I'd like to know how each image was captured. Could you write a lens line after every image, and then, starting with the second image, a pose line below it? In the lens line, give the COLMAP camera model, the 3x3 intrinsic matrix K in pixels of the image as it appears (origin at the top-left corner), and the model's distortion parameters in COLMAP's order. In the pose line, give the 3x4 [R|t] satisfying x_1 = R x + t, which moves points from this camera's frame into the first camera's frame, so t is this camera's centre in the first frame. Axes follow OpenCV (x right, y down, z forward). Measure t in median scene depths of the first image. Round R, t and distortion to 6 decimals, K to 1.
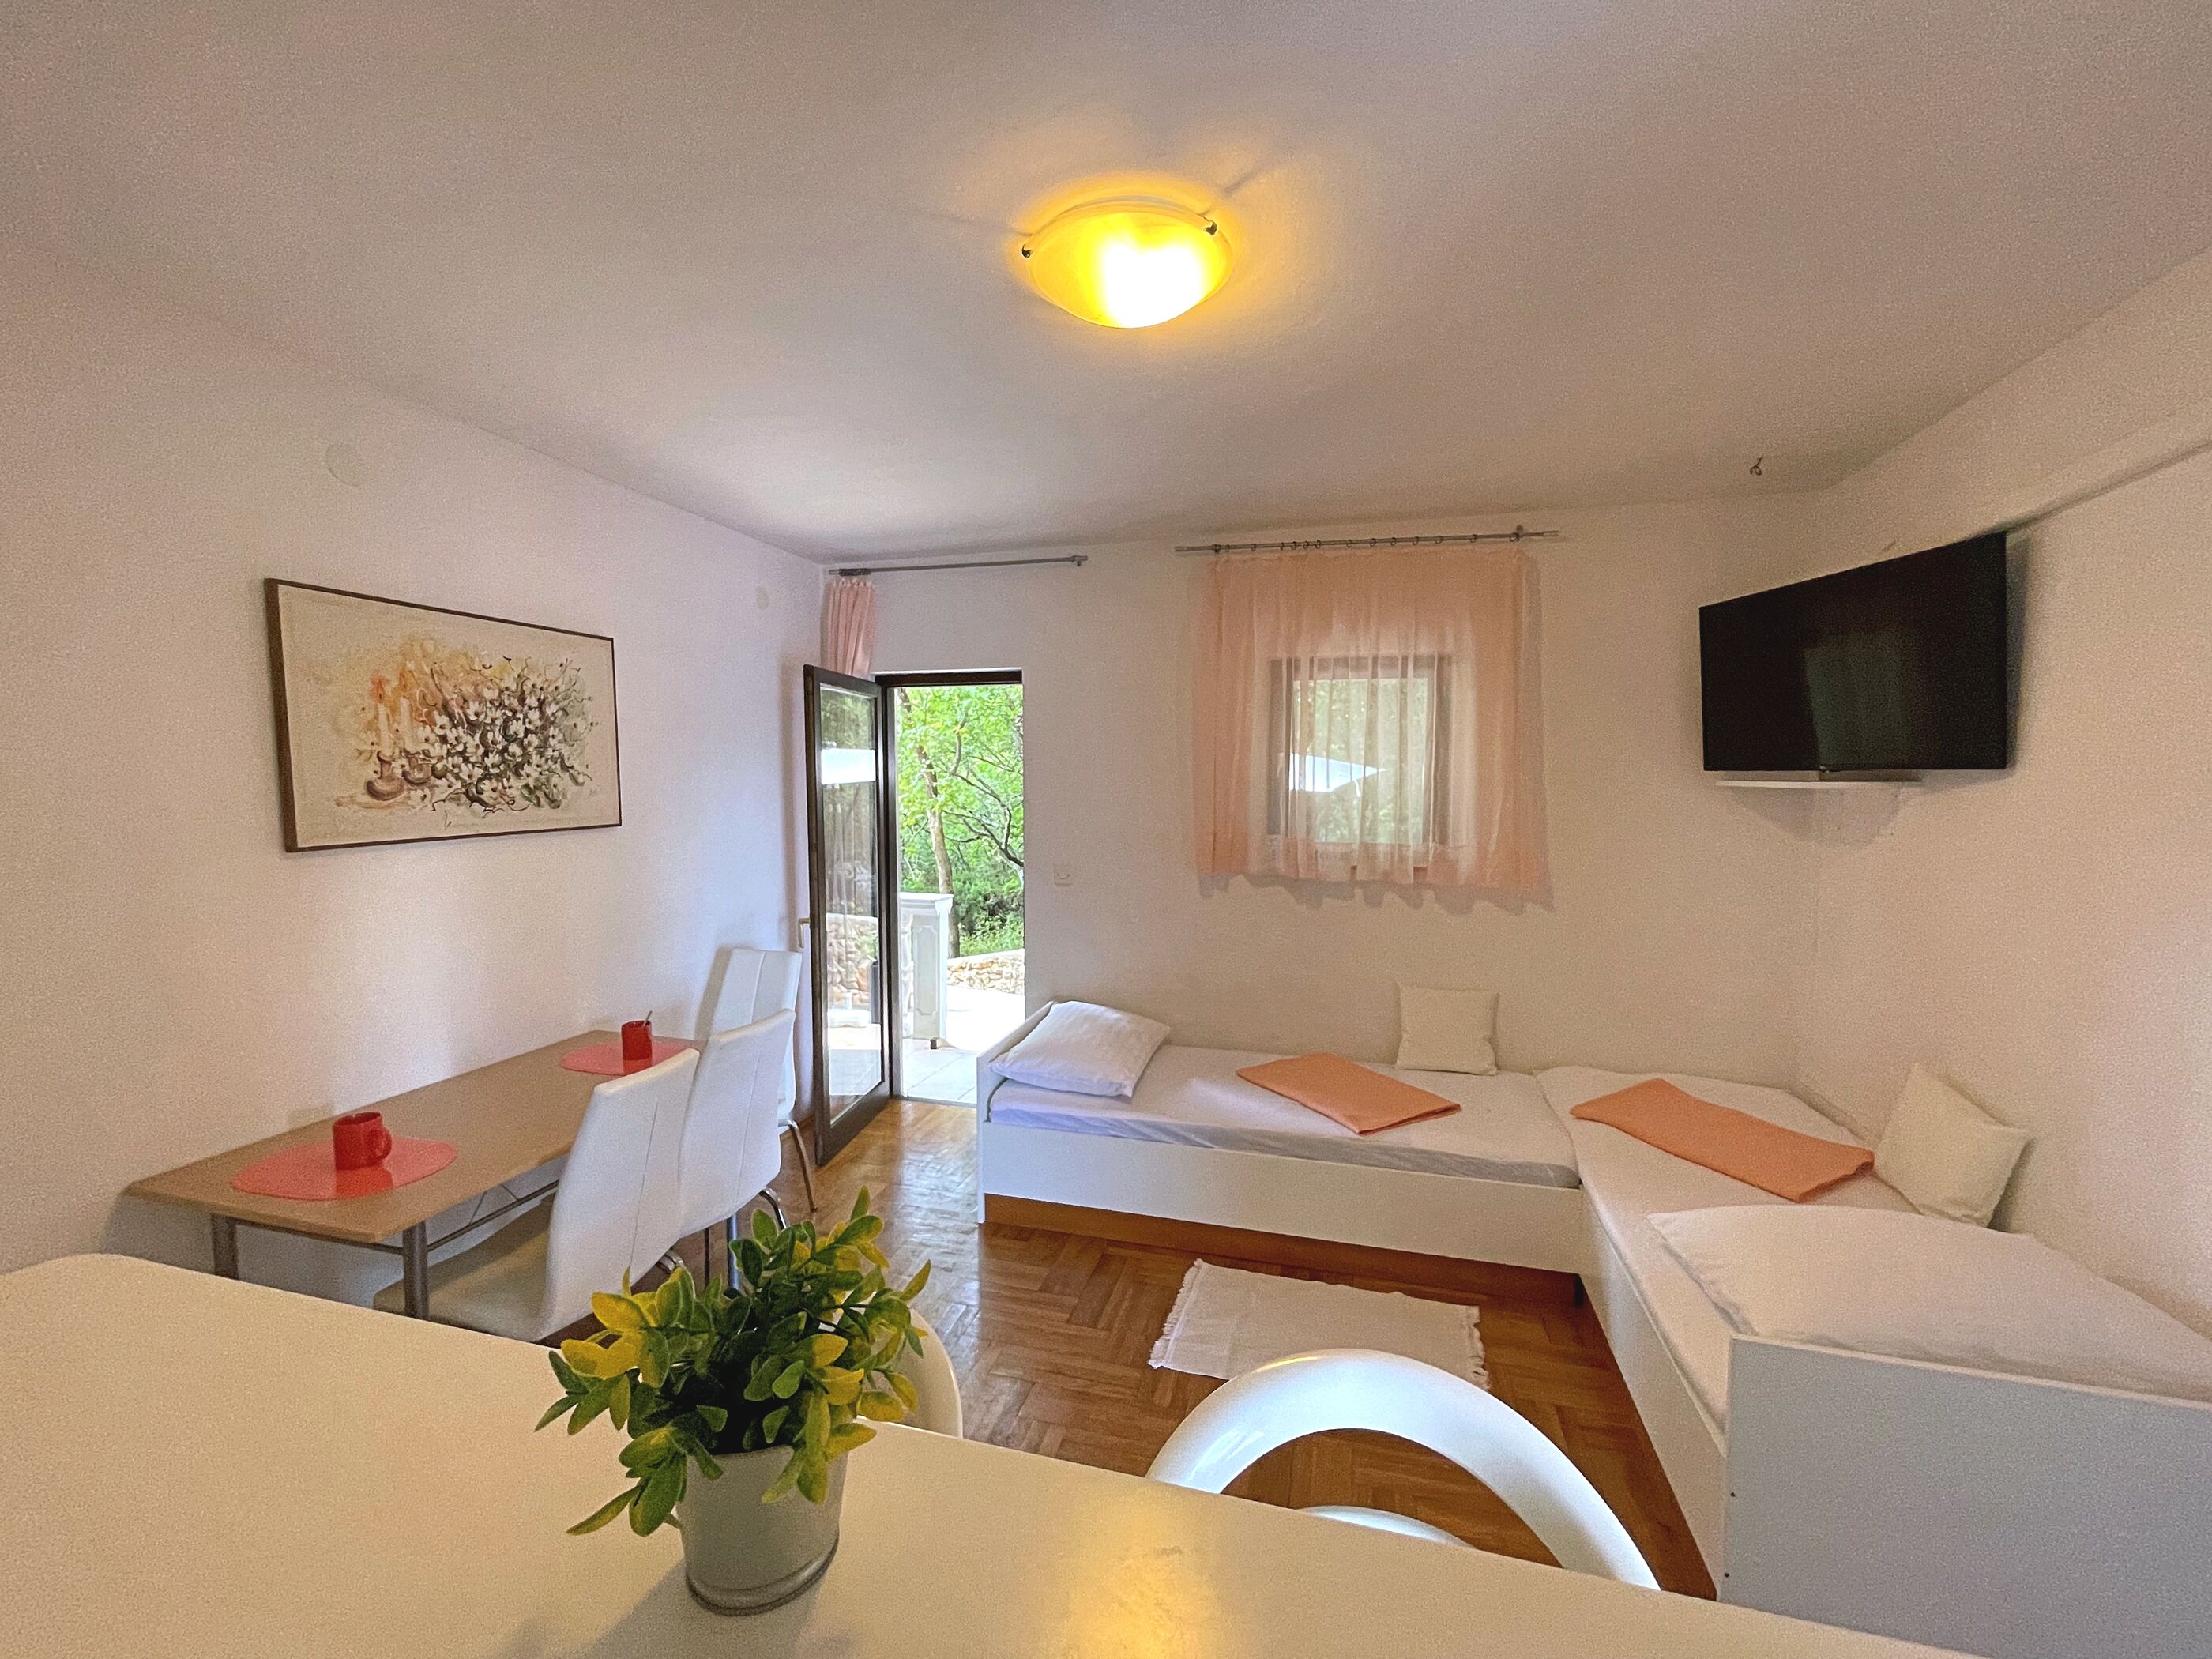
lens RADIAL K [[906.4, 0, 1106.0], [0, 906.4, 829.5], [0, 0, 1]] dist [-0.001100, -0.000135]
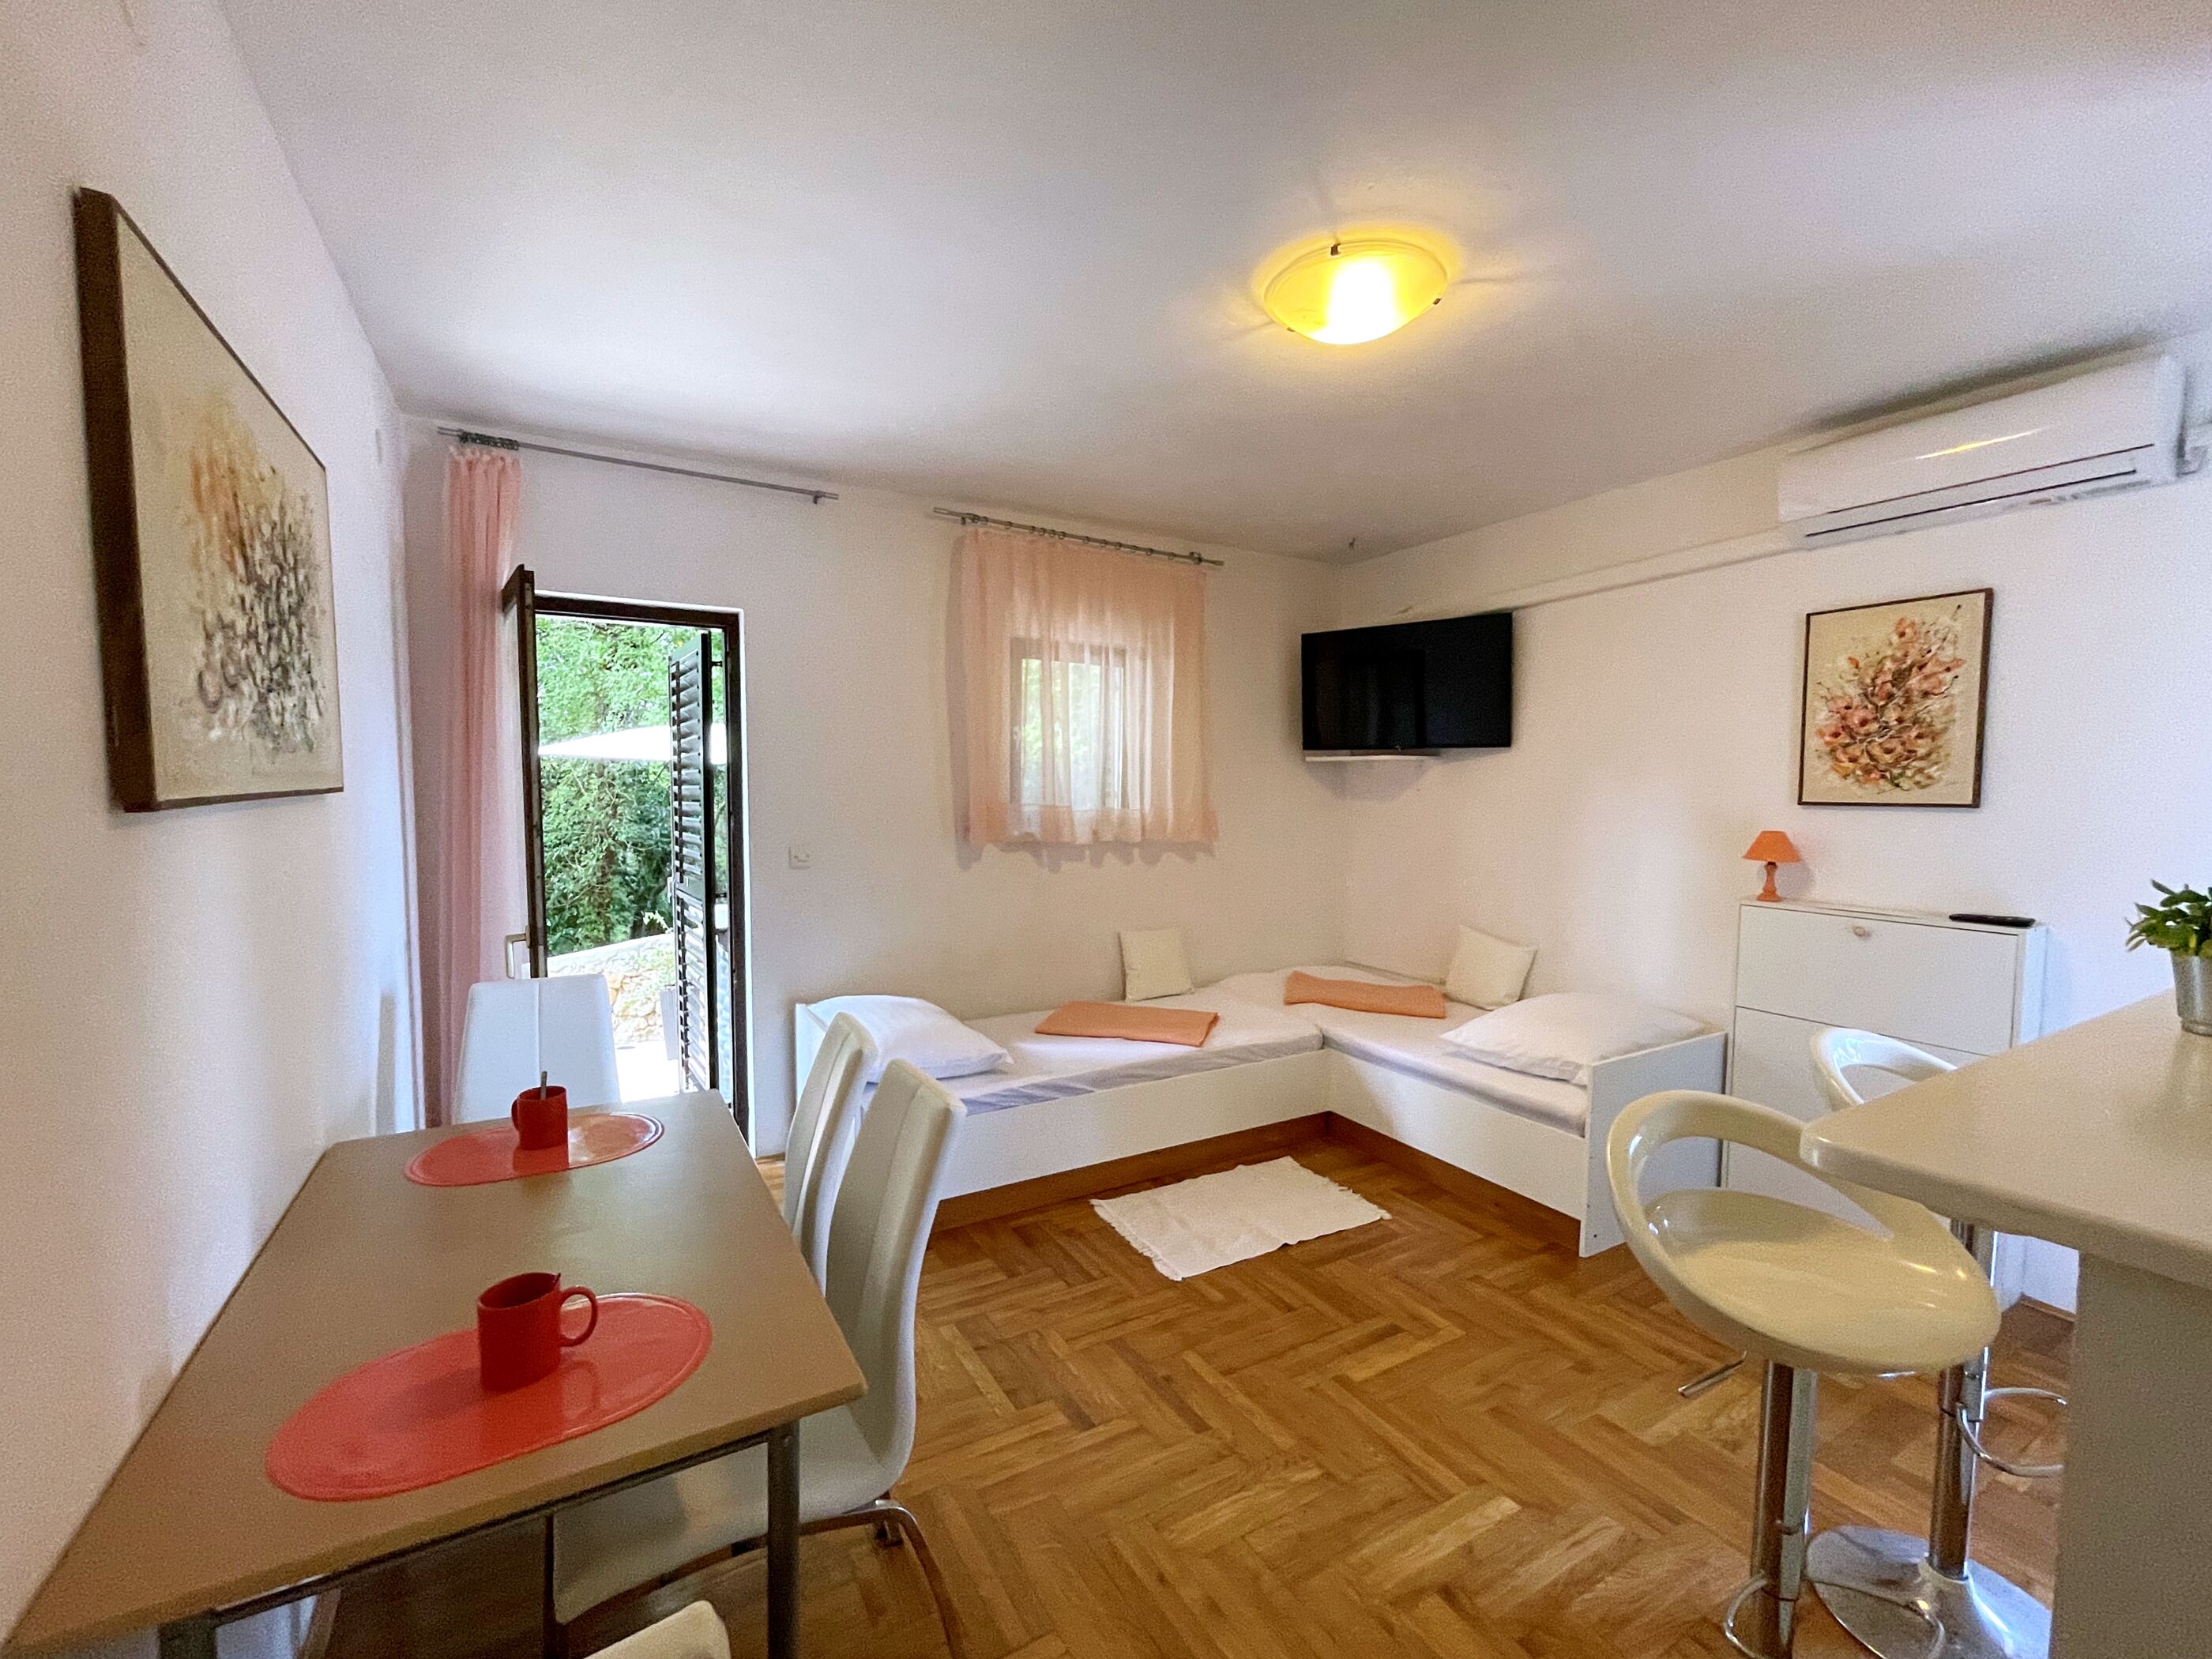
lens RADIAL K [[917.3, 0, 1096.6], [0, 917.3, 833.0], [0, 0, 1]] dist [0.001936, 0.000323]
pose [[0.702378, -0.036884, 0.710848, -0.632881], [0.037208, 0.999194, 0.015081, 0.033197], [-0.710831, 0.015857, 0.703184, 0.240710]]
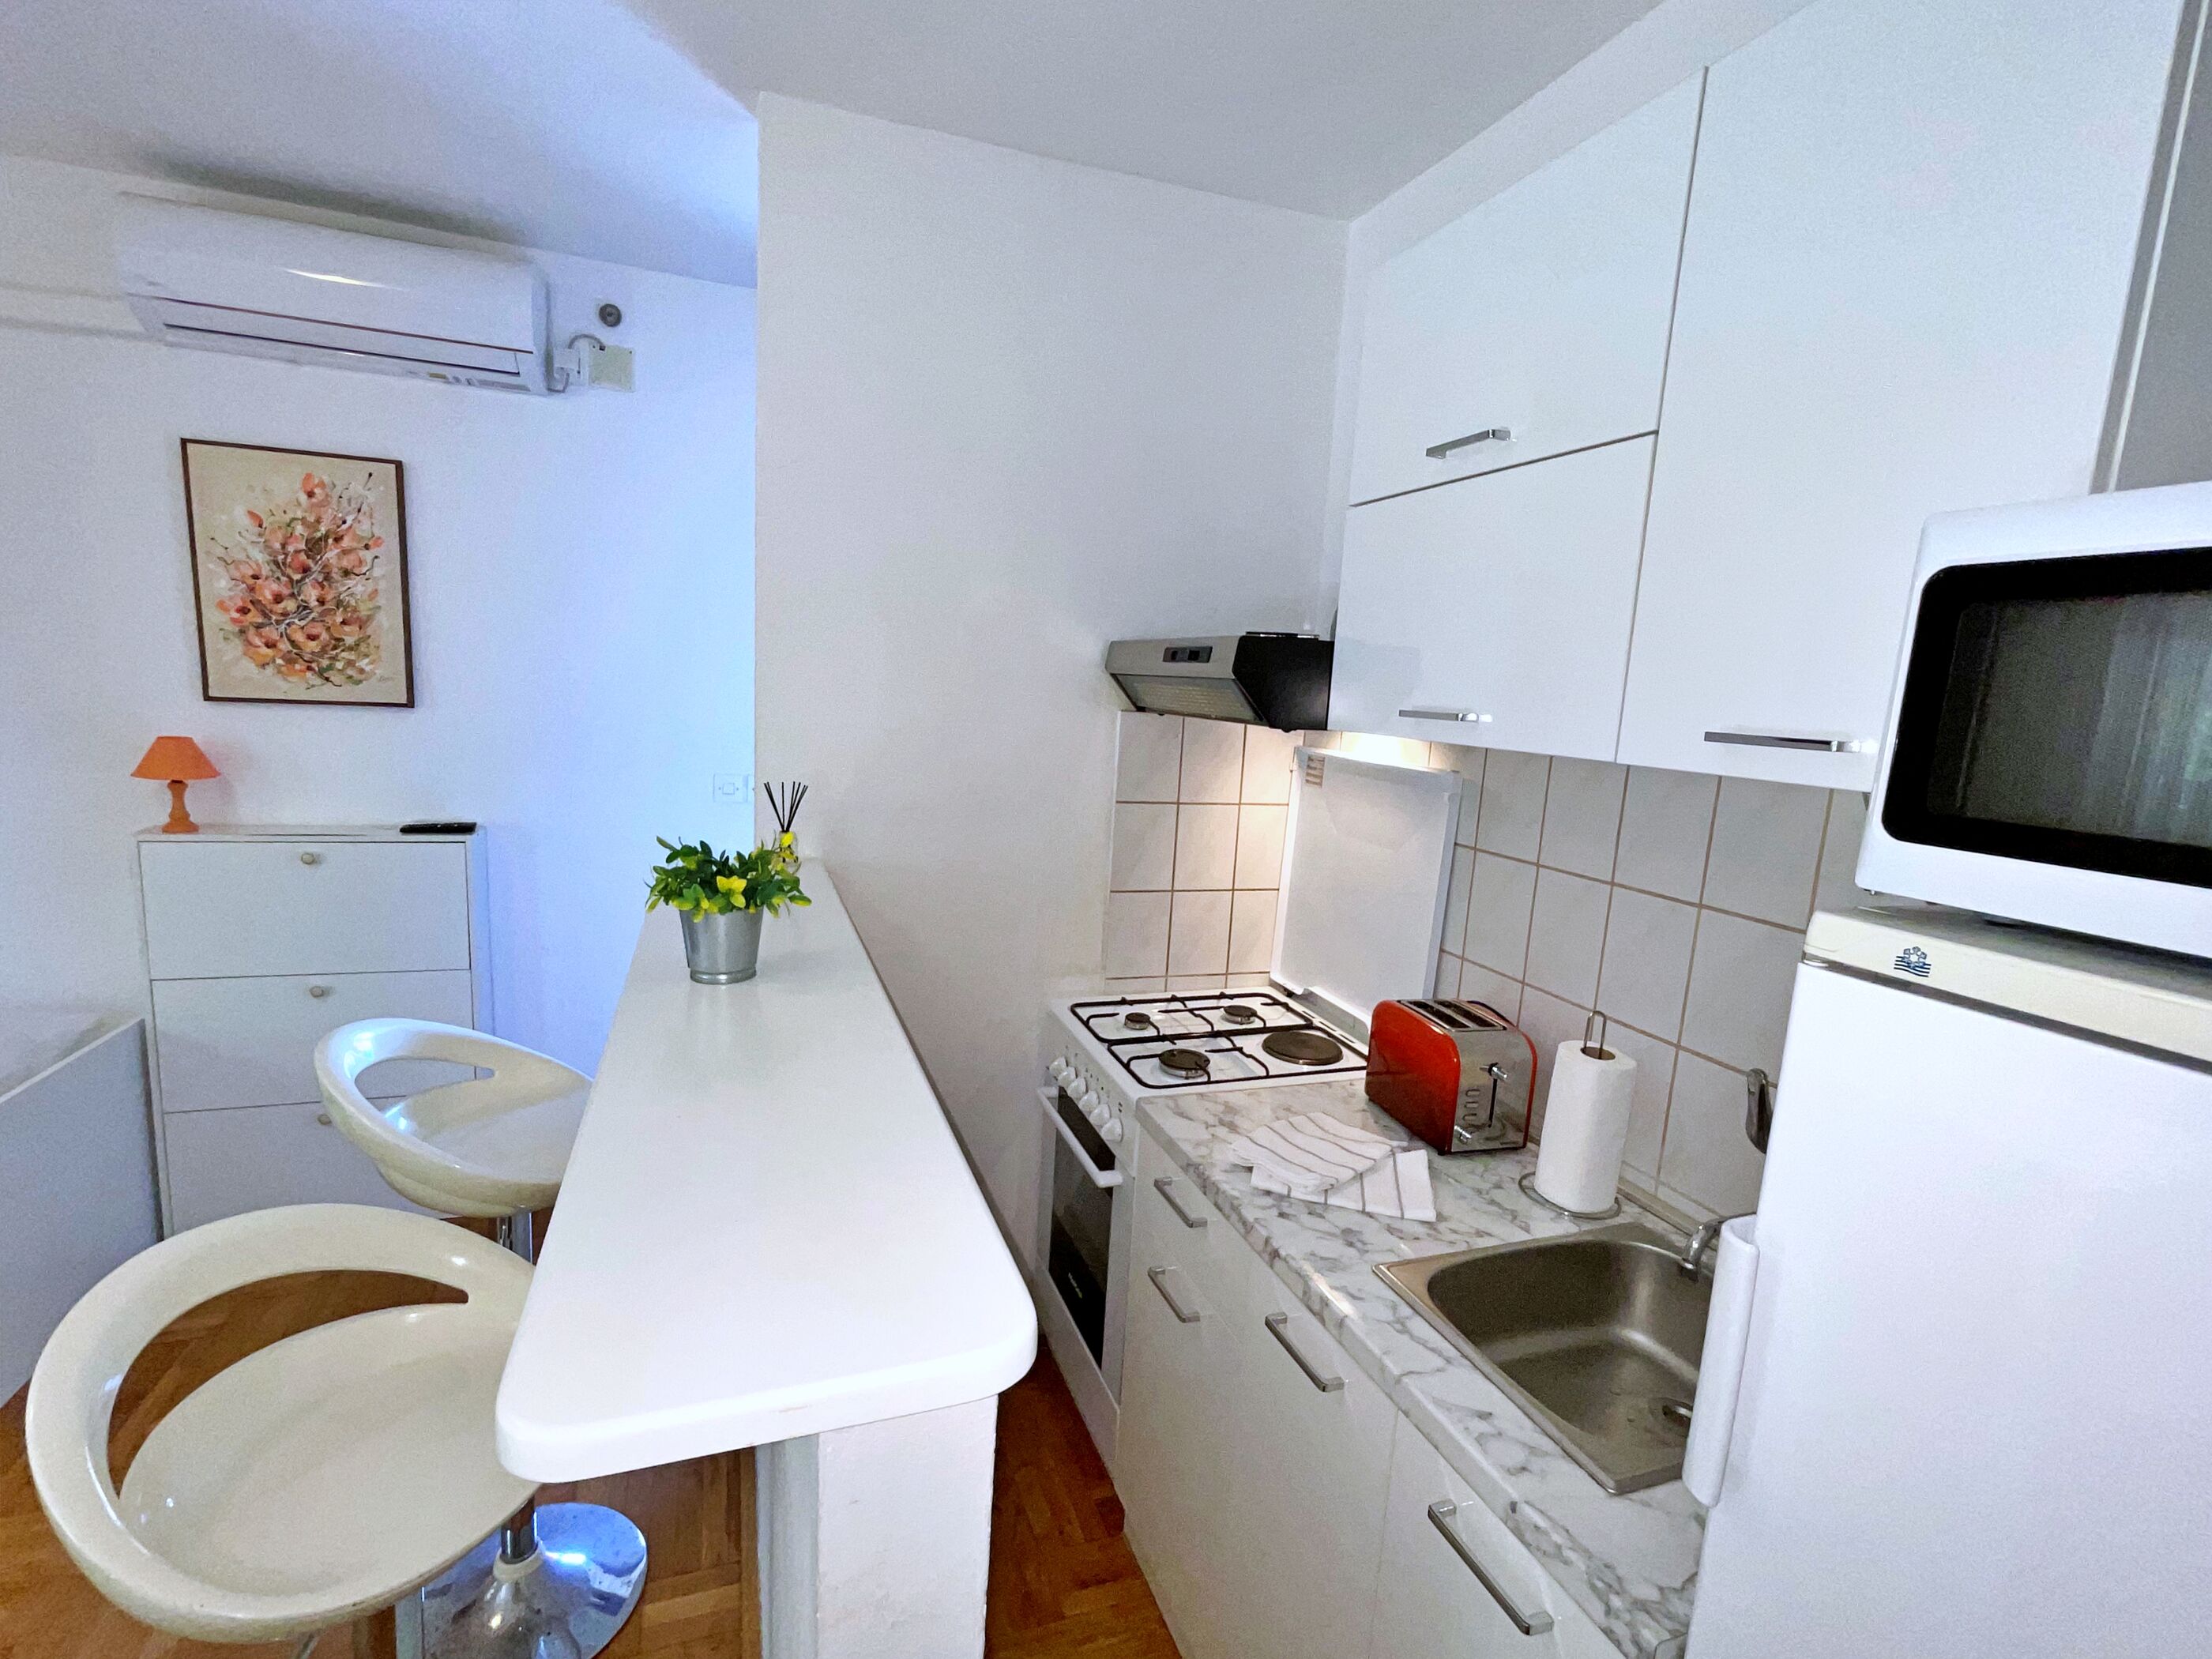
lens RADIAL K [[1026.4, 0, 1100.0], [0, 1026.4, 833.3], [0, 0, 1]] dist [-0.002207, 0.000332]
pose [[-0.575590, -0.151693, 0.803546, -0.519604], [-0.002266, 0.982936, 0.183935, 0.001265], [-0.817735, 0.104050, -0.566112, 0.280741]]
